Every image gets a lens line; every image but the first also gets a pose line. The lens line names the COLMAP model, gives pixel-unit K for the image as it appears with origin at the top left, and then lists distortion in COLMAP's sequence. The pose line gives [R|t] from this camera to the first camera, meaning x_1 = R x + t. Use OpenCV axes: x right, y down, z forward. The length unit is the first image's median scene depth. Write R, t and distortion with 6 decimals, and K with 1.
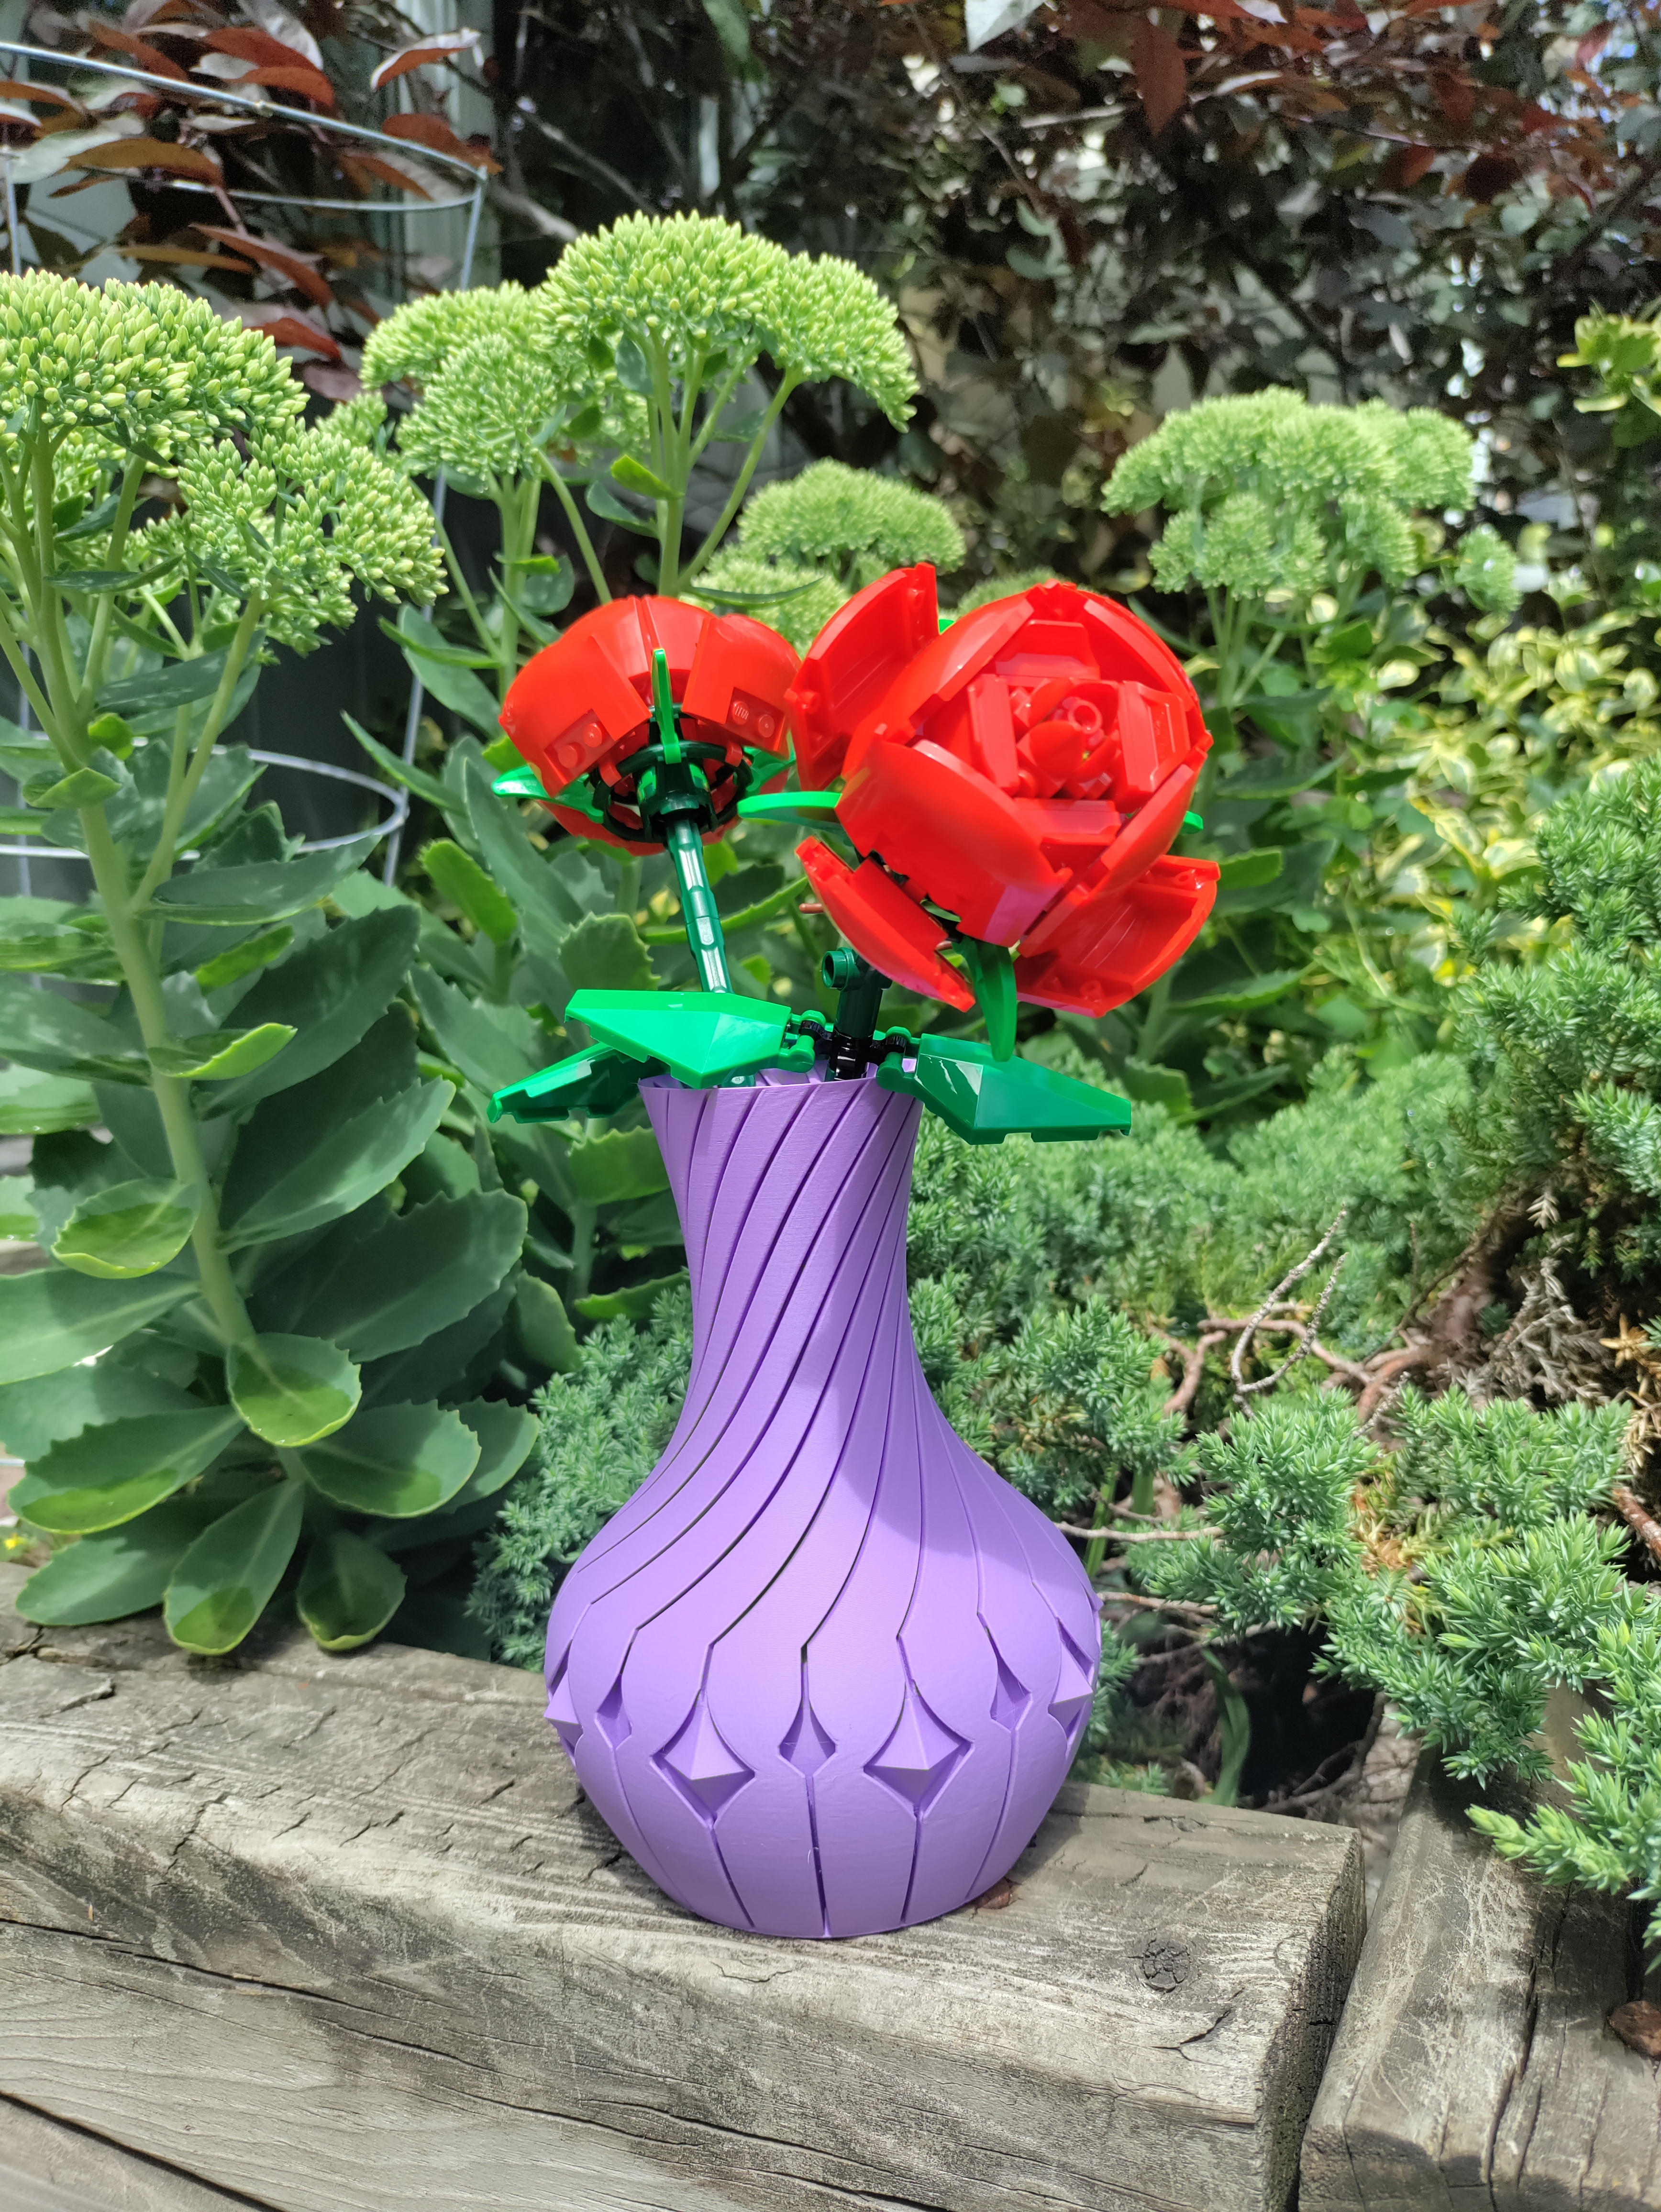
lens RADIAL K [[1796.8, 0, 830.8], [0, 1796.8, 1101.2], [0, 0, 1]] dist [-0.011813, -0.017564]
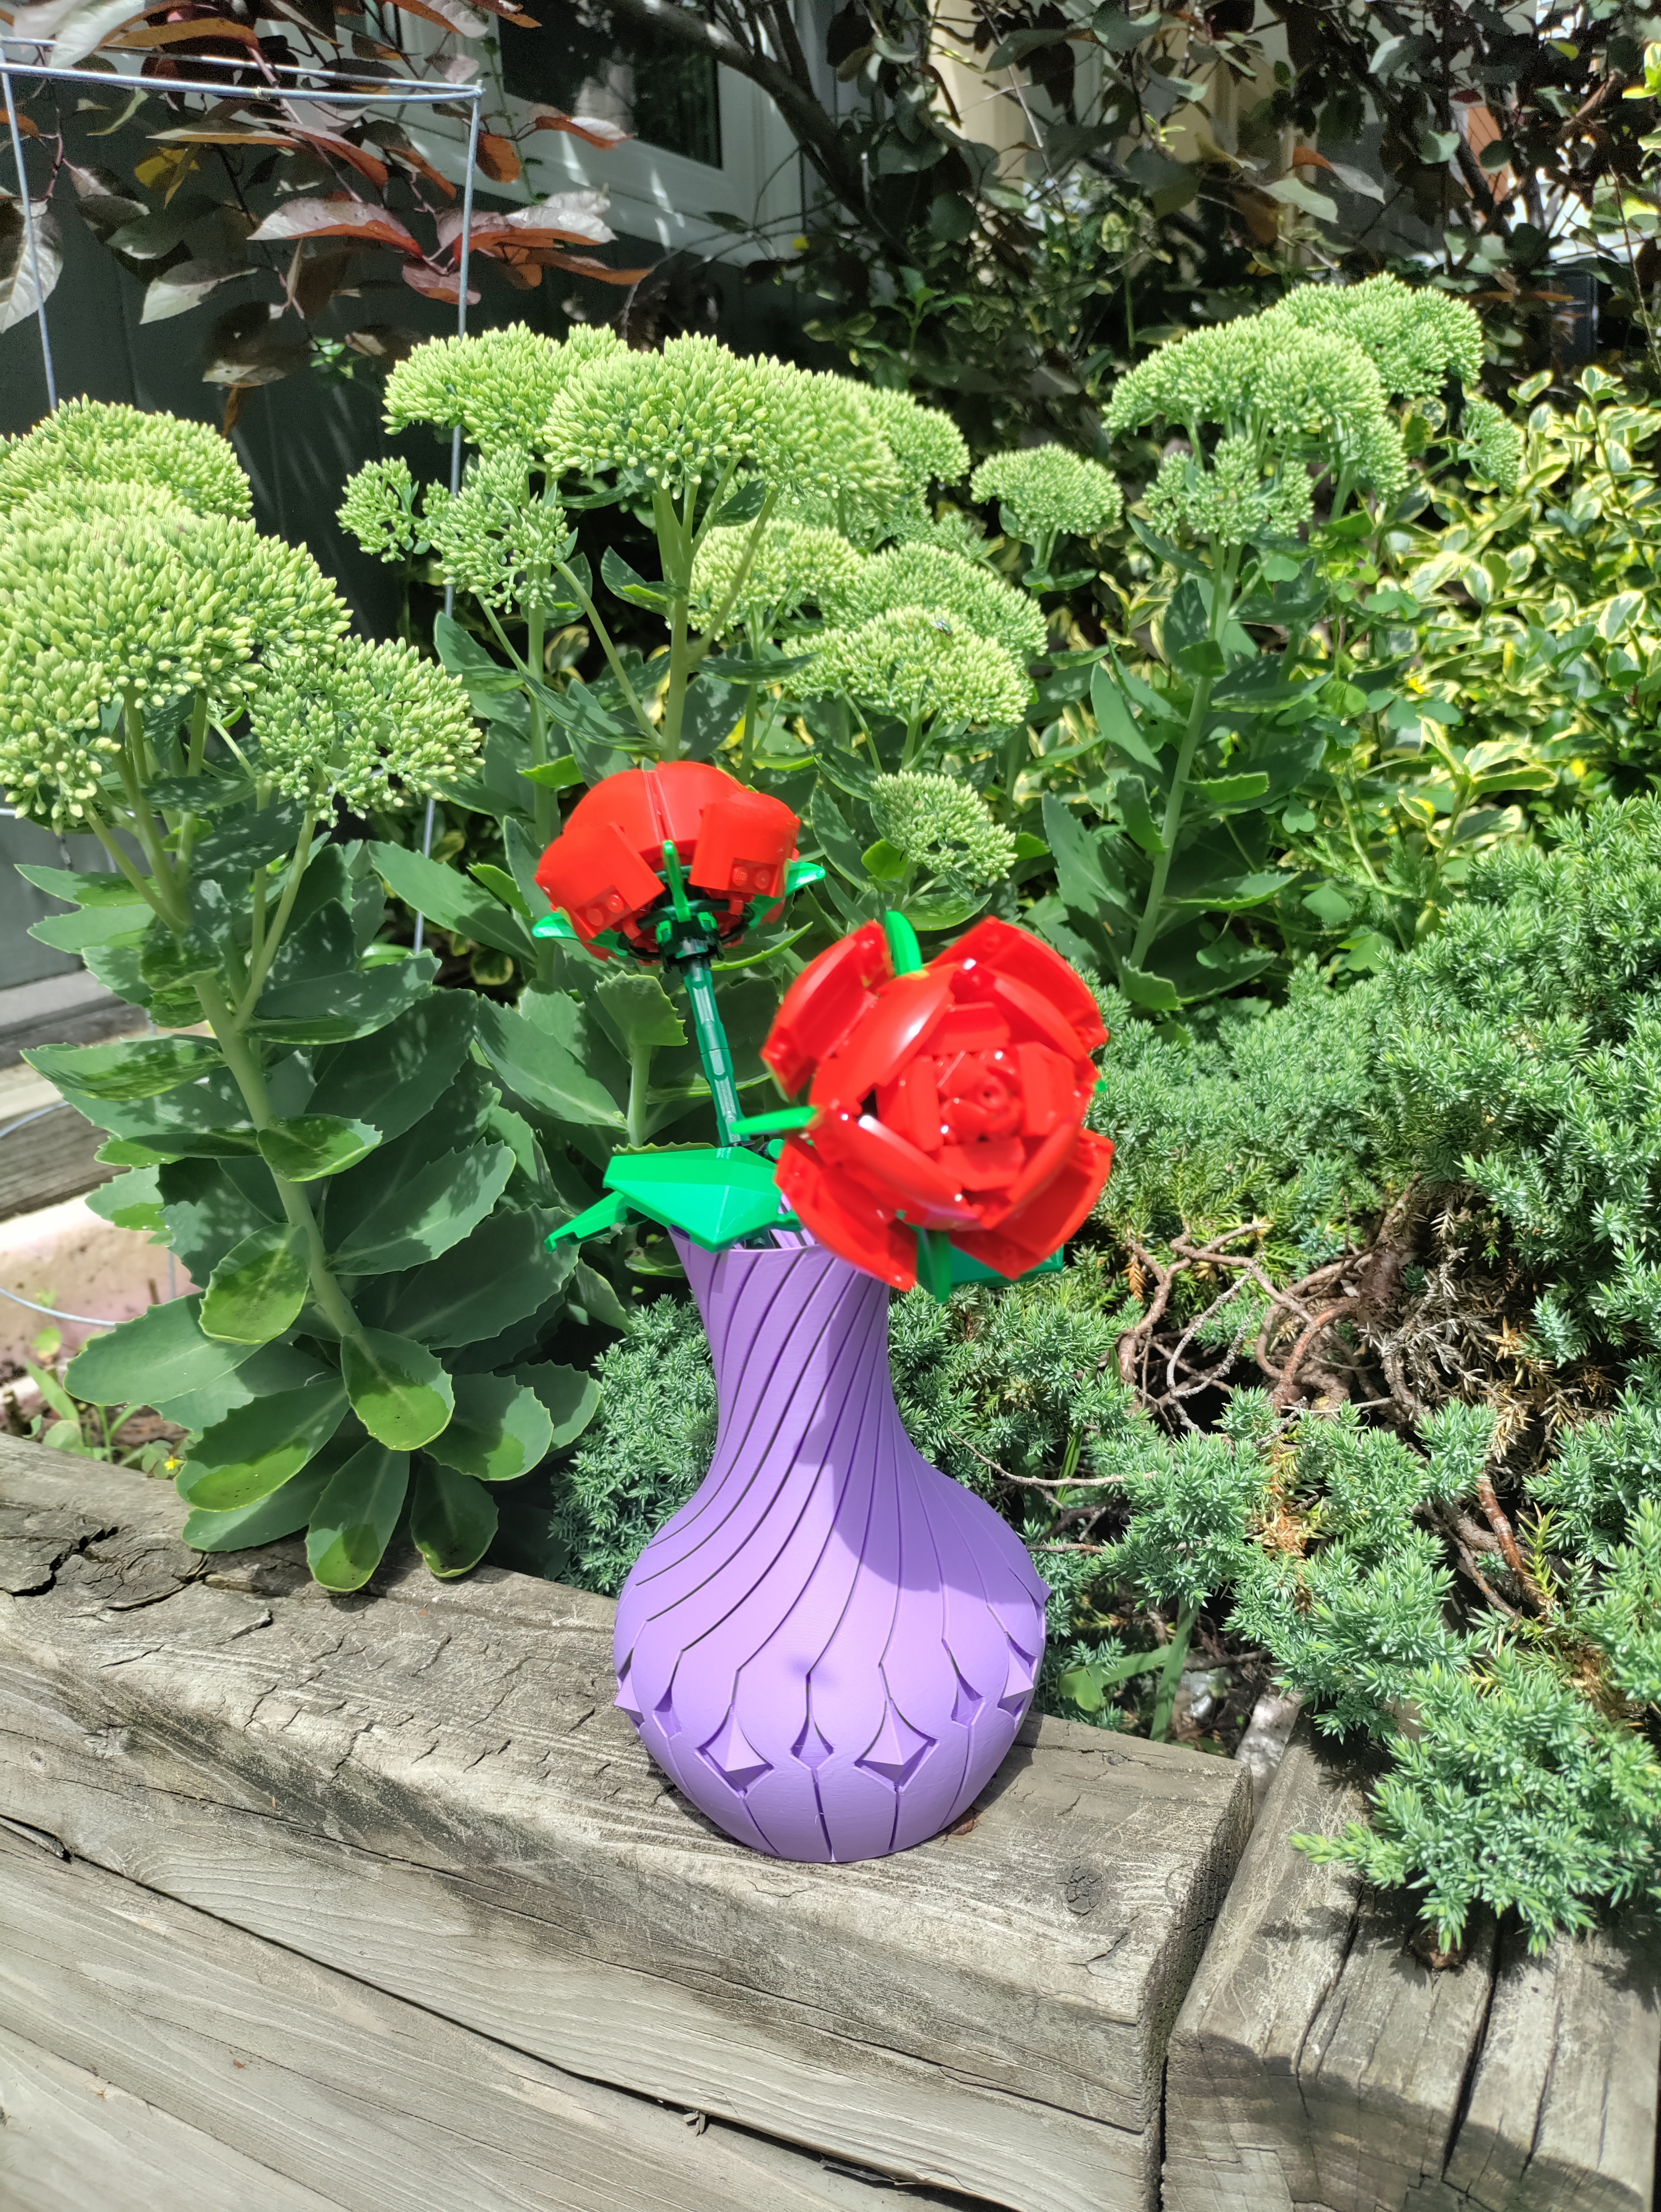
lens RADIAL K [[1796.8, 0, 832.0], [0, 1796.8, 1108.2], [0, 0, 1]] dist [-0.011813, -0.017564]
pose [[0.999302, -0.018893, -0.032224, 0.044688], [0.024896, 0.979989, 0.197488, -0.308042], [0.027848, -0.198152, 0.979776, -0.174514]]
